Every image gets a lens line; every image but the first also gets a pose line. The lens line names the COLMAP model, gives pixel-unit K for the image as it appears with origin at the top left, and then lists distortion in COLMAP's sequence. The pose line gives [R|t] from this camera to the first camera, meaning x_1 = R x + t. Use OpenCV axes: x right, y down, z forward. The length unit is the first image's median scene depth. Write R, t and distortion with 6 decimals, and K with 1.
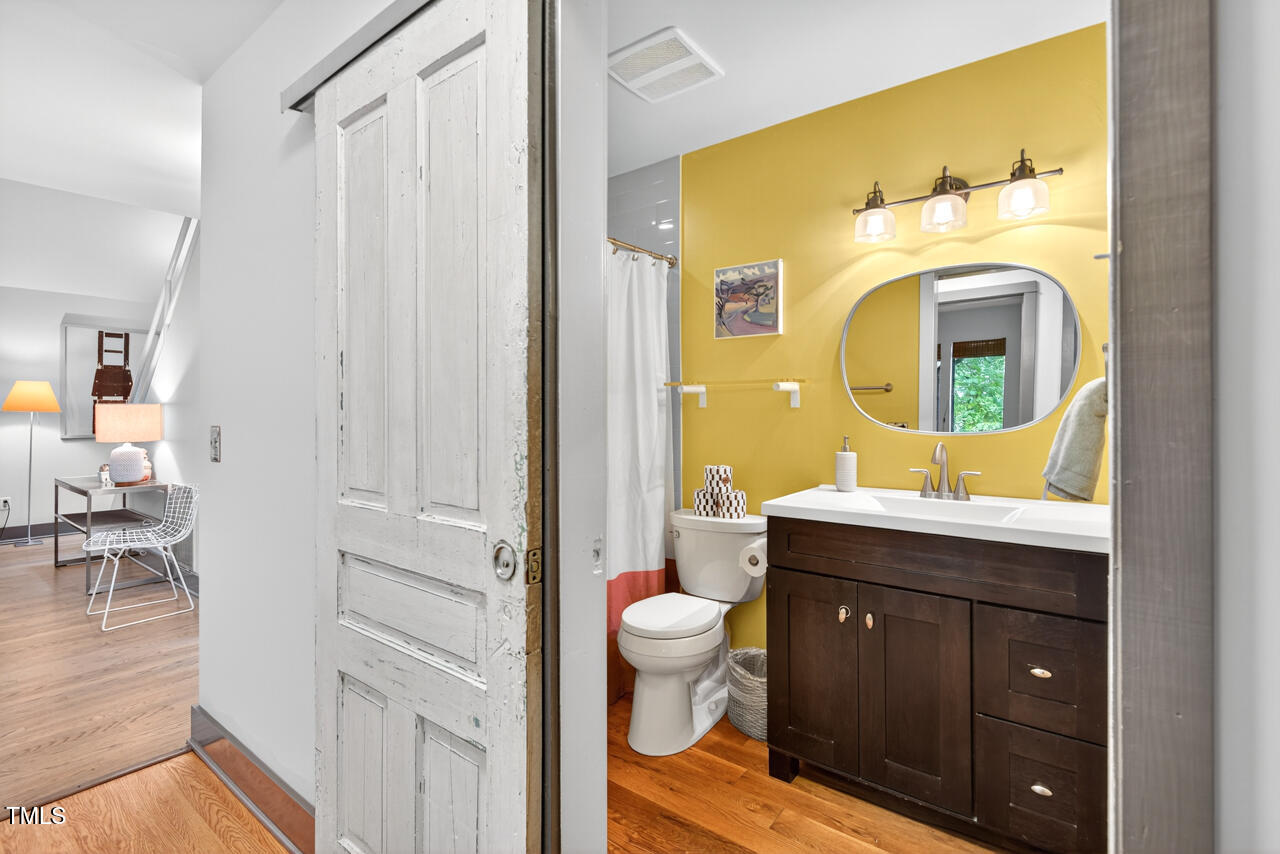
lens RADIAL K [[613.6, 0, 647.6], [0, 613.6, 405.3], [0, 0, 1]] dist [-0.000224, -0.000921]
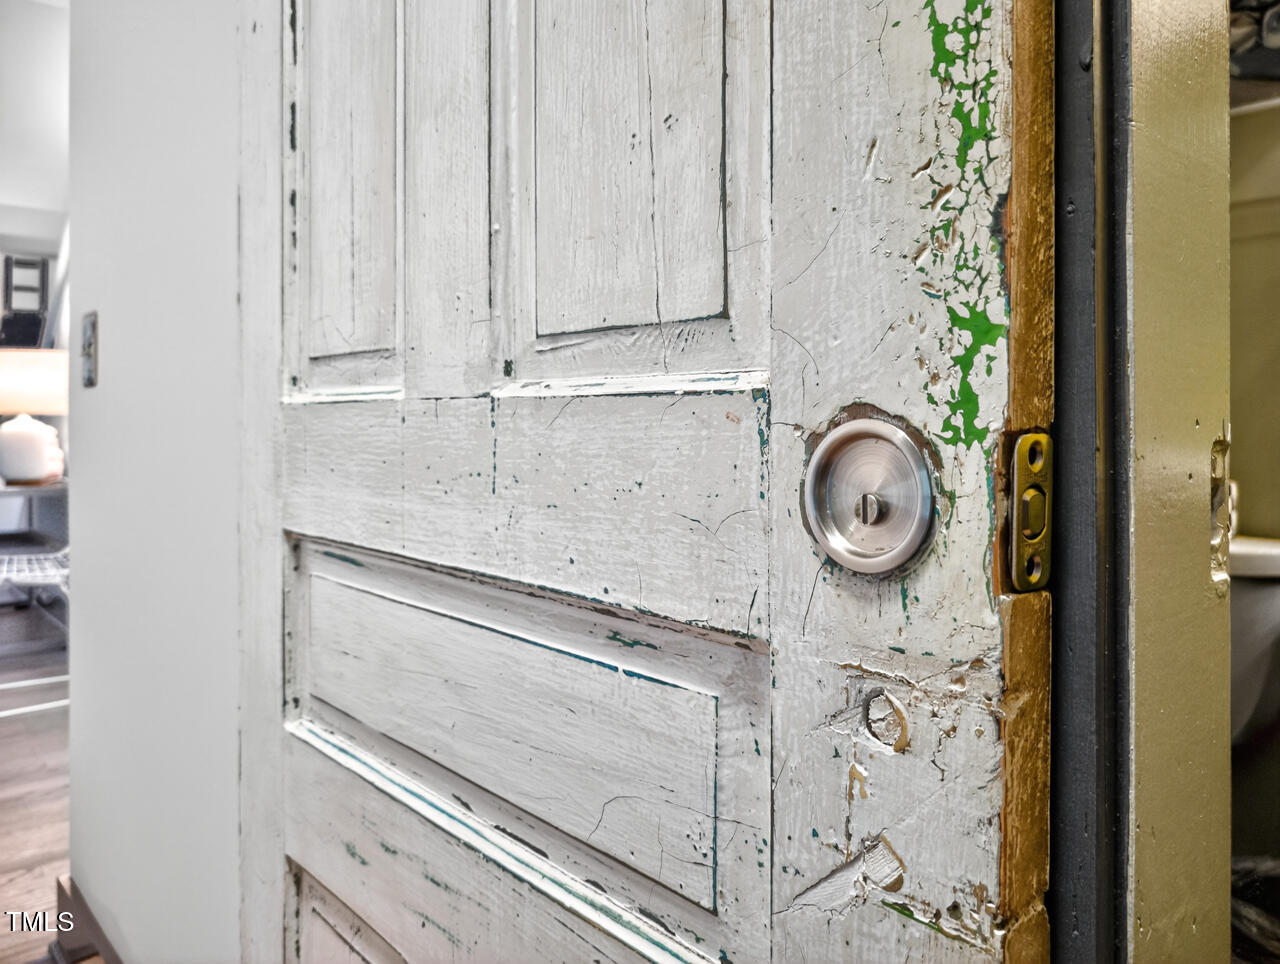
lens RADIAL K [[1035.5, 0, 636.8], [0, 1035.5, 406.4], [0, 0, 1]] dist [-0.006799, -0.002796]
pose [[0.979194, 0.000308, -0.202926, -0.205423], [0.001339, 0.999967, 0.007977, 0.187172], [0.202922, -0.008083, 0.979162, 0.522799]]
